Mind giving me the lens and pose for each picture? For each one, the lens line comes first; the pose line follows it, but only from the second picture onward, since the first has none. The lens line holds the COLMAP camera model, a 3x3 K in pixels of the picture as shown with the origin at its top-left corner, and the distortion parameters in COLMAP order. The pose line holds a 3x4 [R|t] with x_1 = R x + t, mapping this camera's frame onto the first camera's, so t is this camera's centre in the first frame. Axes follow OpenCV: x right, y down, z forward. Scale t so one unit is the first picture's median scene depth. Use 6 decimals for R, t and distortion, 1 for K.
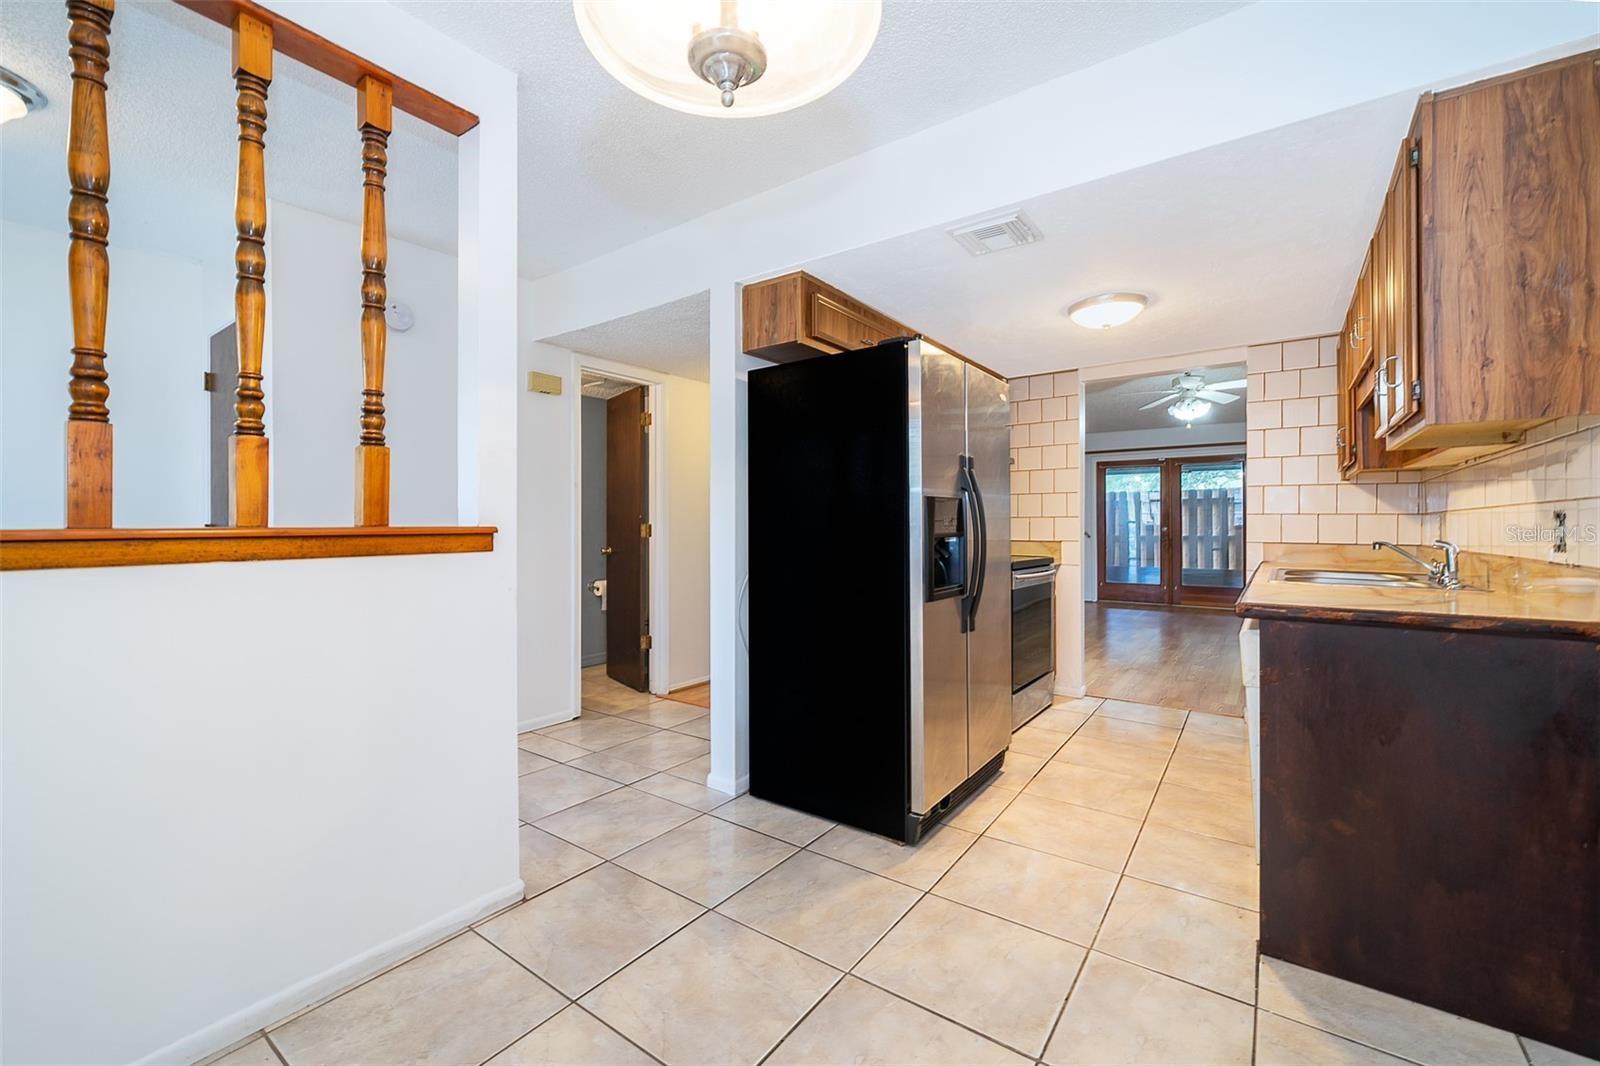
lens RADIAL K [[651.9, 0, 793.3], [0, 651.9, 526.4], [0, 0, 1]] dist [-0.001351, -0.000048]
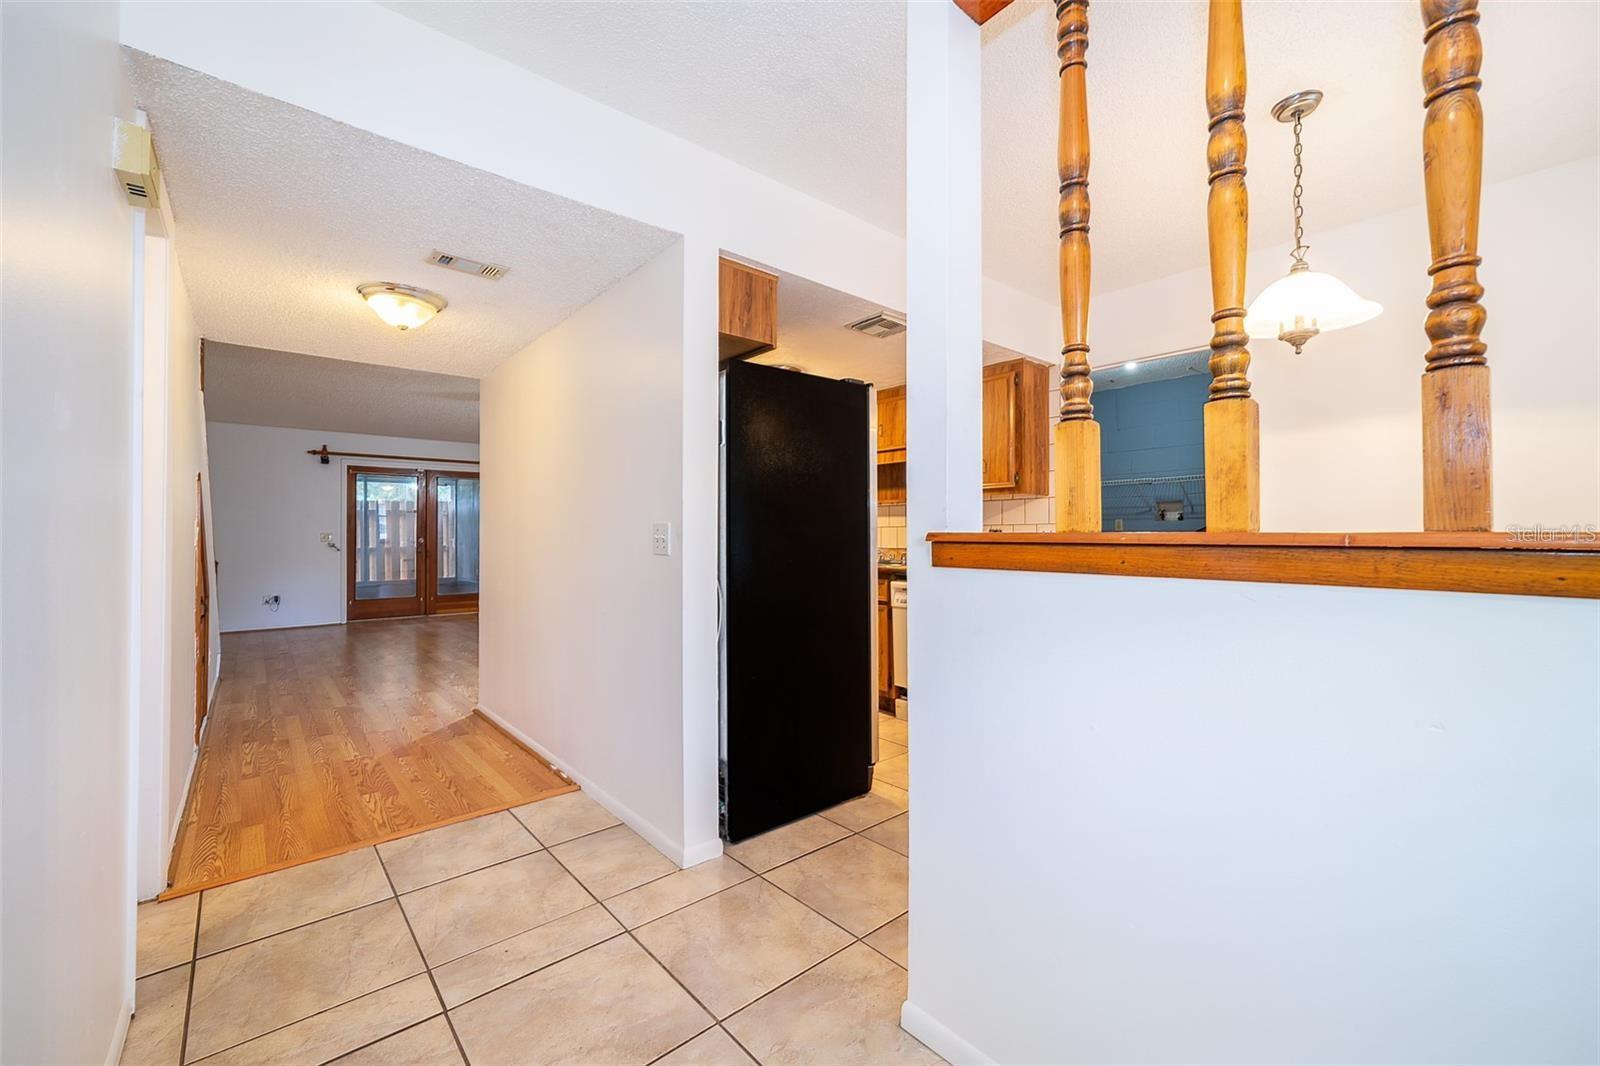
lens RADIAL K [[651.9, 0, 793.3], [0, 651.9, 526.4], [0, 0, 1]] dist [-0.001351, -0.000048]
pose [[0.231096, 0.015251, 0.972811, -0.884671], [0.003898, 0.999855, -0.016601, 0.003946], [-0.972923, 0.007628, 0.231003, 0.706879]]
